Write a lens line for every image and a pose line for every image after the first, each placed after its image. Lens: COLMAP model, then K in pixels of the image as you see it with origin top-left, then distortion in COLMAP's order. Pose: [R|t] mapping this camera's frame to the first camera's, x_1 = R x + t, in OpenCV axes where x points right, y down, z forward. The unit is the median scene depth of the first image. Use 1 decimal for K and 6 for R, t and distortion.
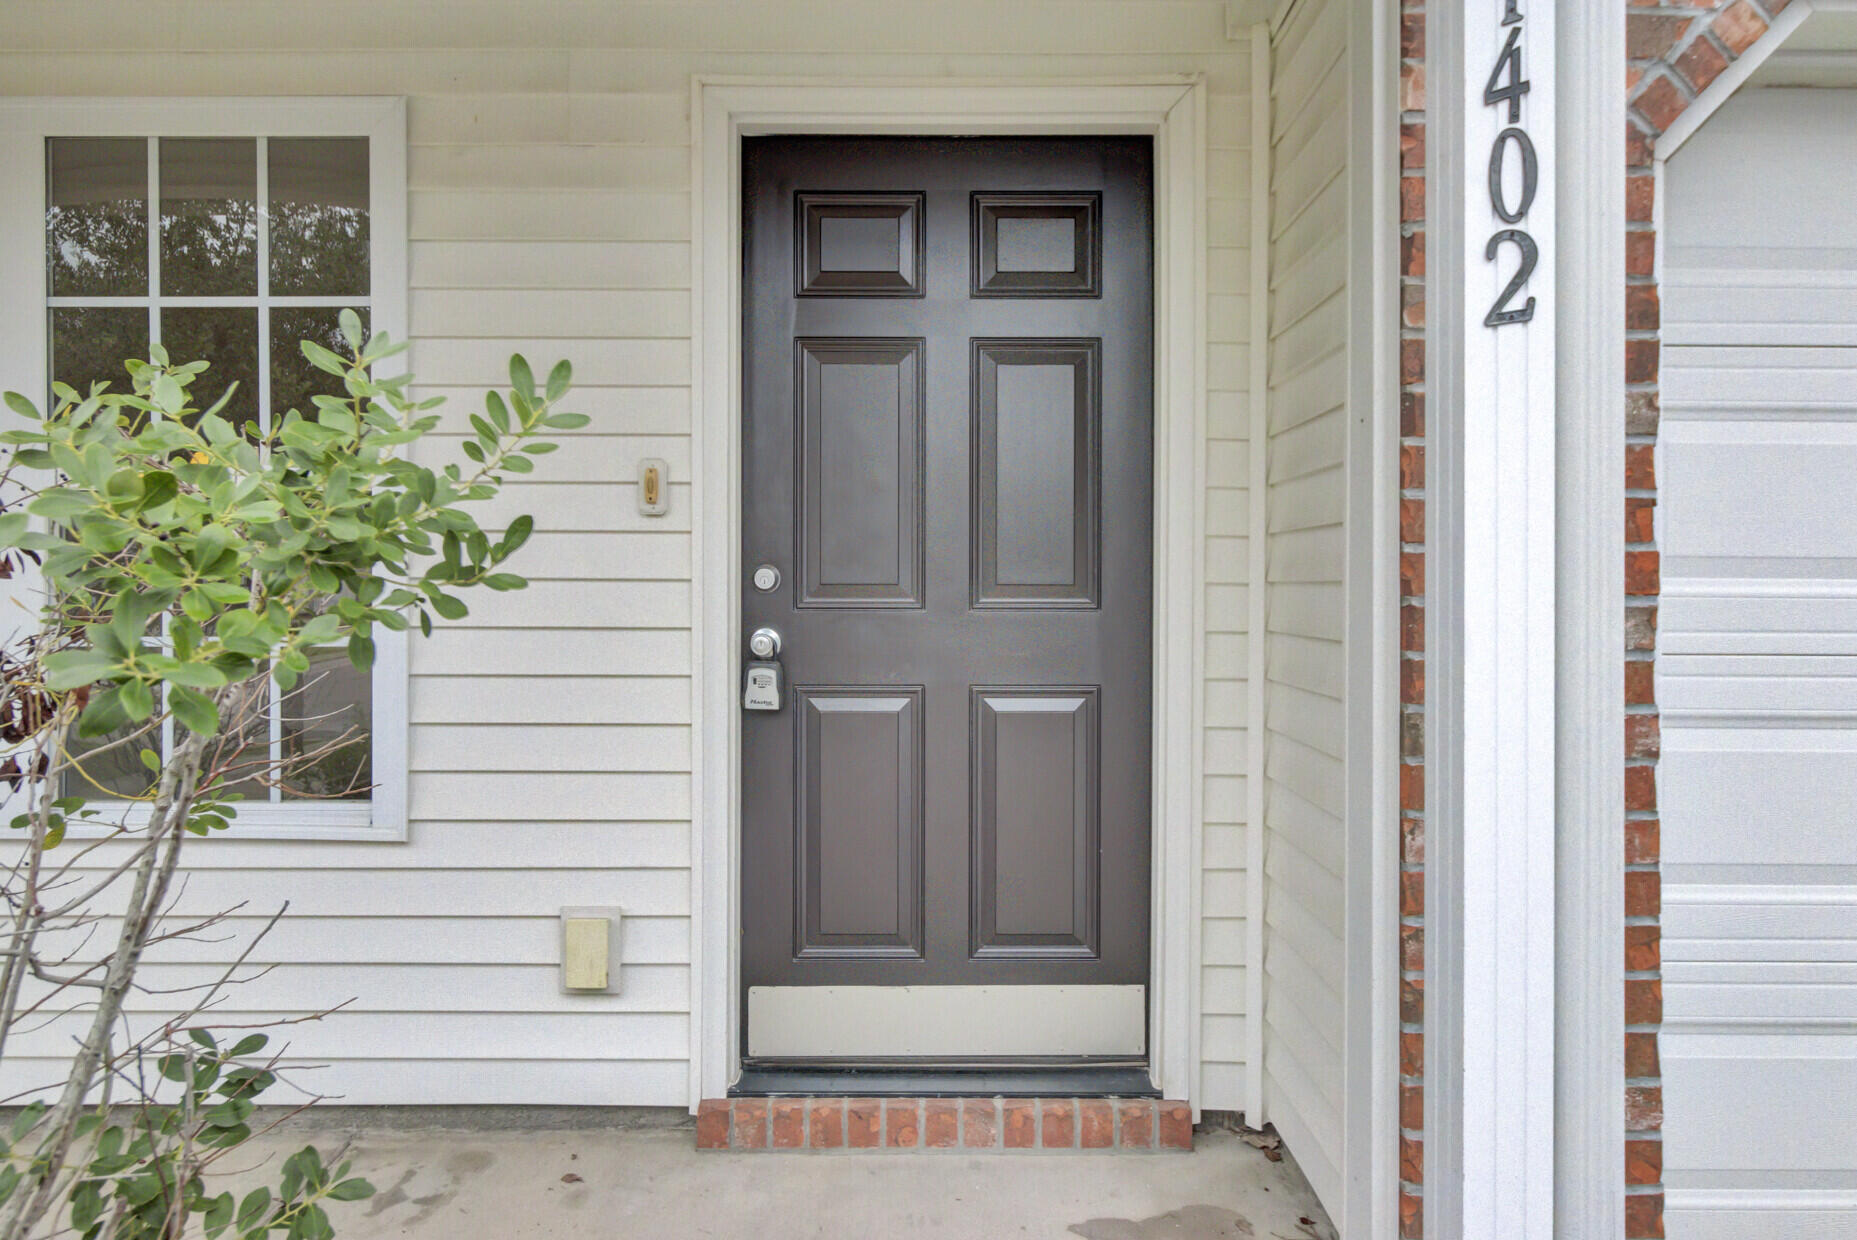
lens RADIAL K [[1222.8, 0, 924.2], [0, 1222.8, 596.1], [0, 0, 1]] dist [-0.007078, -0.004909]
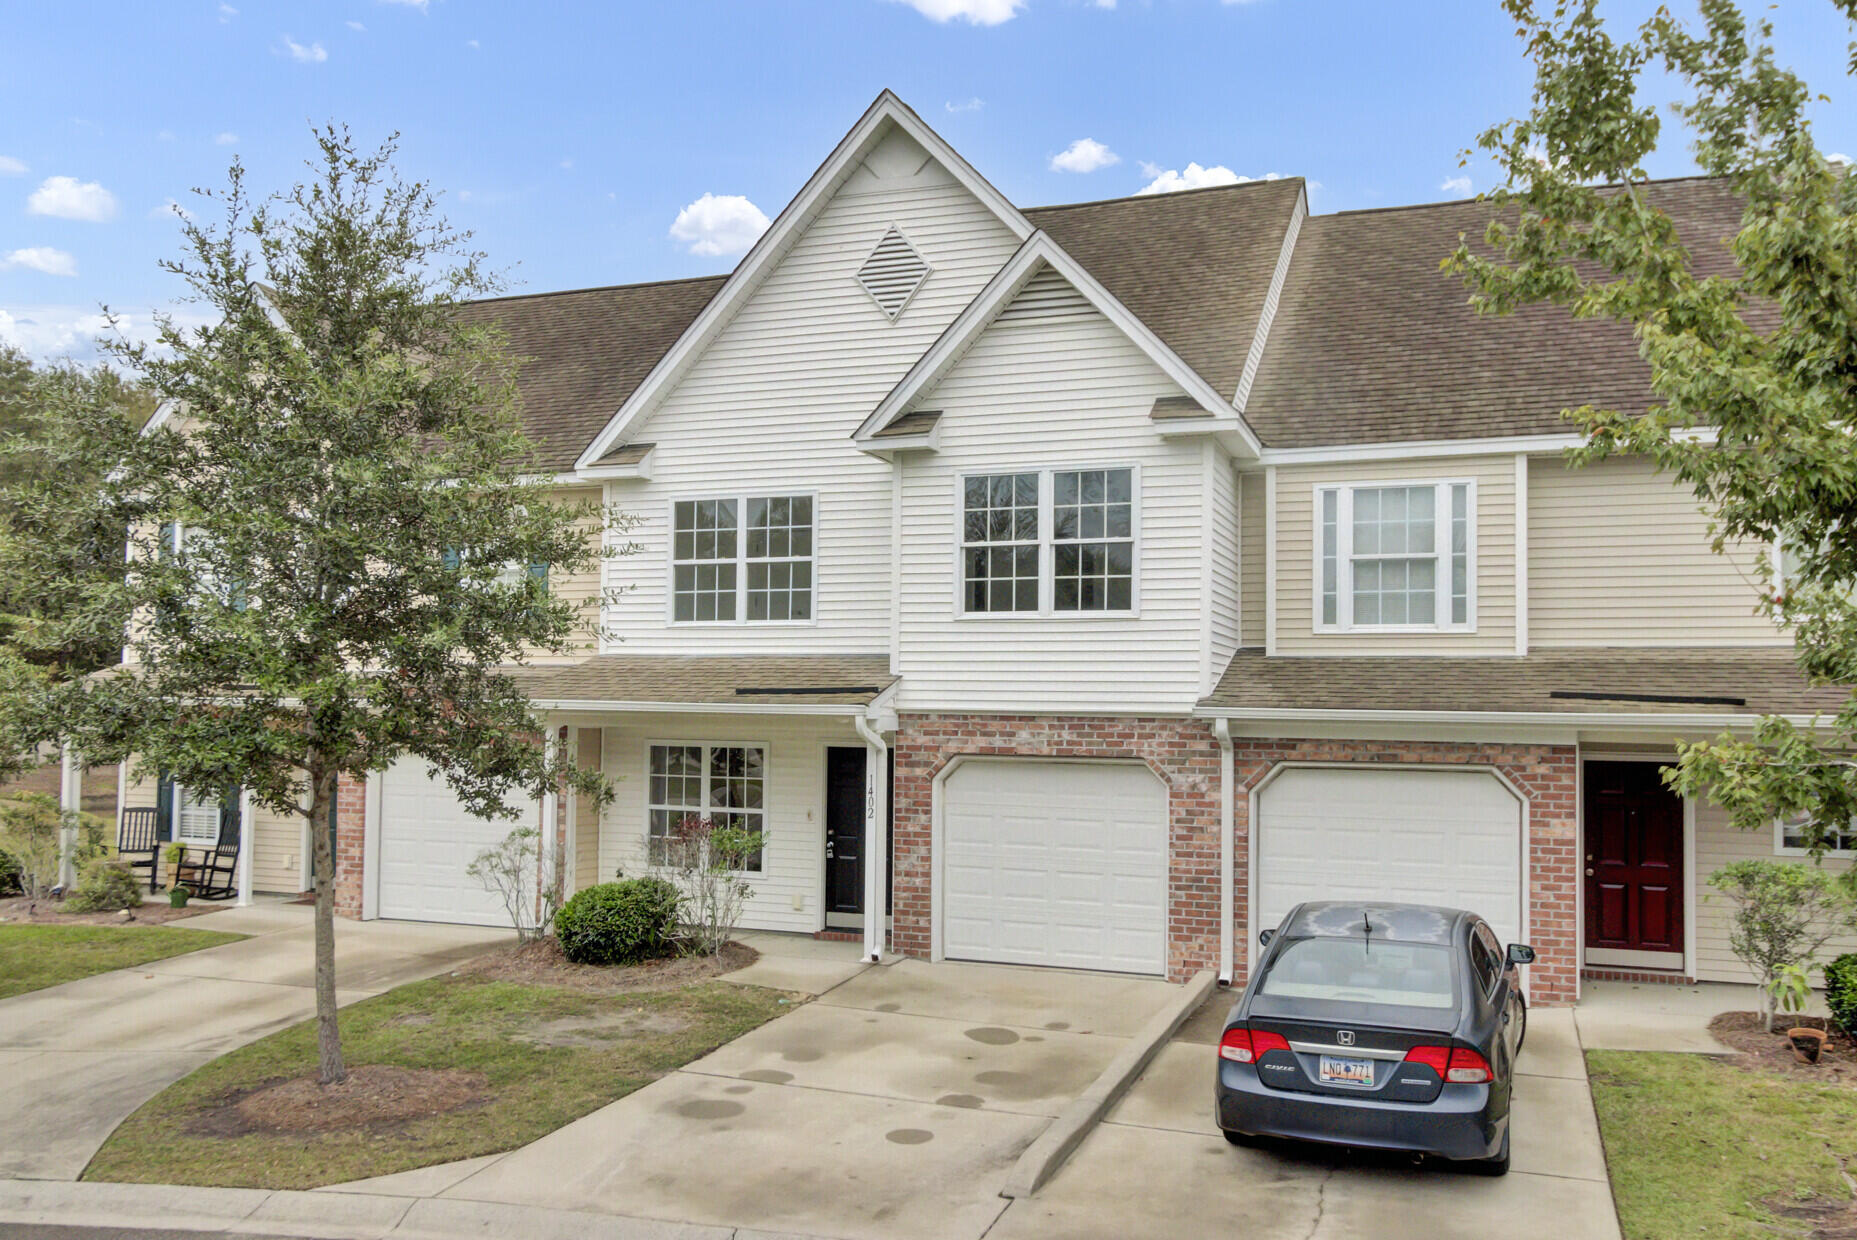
lens RADIAL K [[1545.1, 0, 928.5], [0, 1545.1, 620.0], [0, 0, 1]] dist [-0.002826, 0.004762]
pose [[0.938103, -0.011708, -0.346158, 2.638227], [-0.007248, 0.998546, -0.053415, -0.588290], [0.346280, 0.052618, 0.936654, -5.231758]]
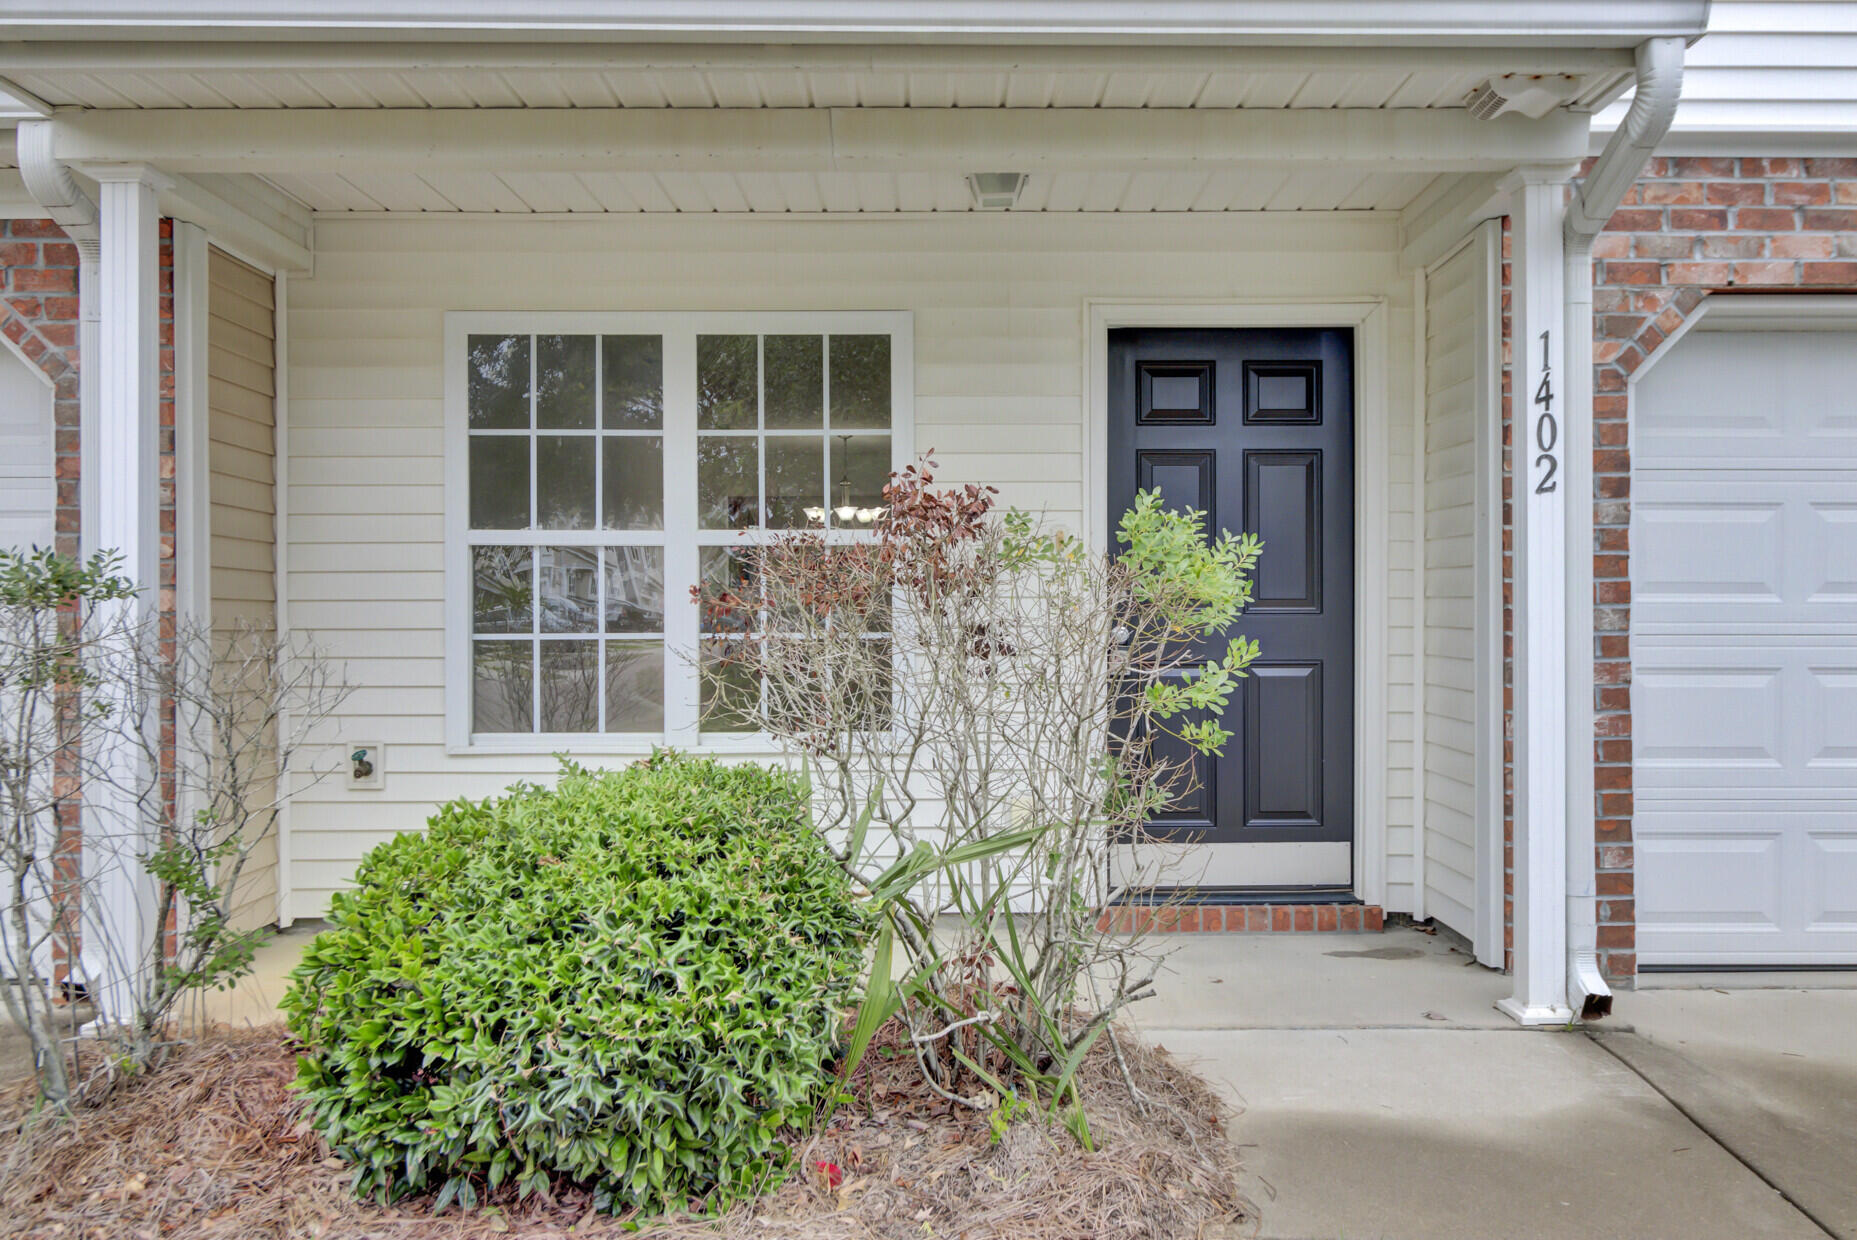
lens RADIAL K [[1545.1, 0, 928.5], [0, 1545.1, 620.0], [0, 0, 1]] dist [-0.002826, 0.004762]
pose [[0.999908, -0.007684, 0.011160, -0.431281], [0.007603, 0.999945, 0.007280, 0.000142], [-0.011215, -0.007194, 0.999911, -1.132201]]
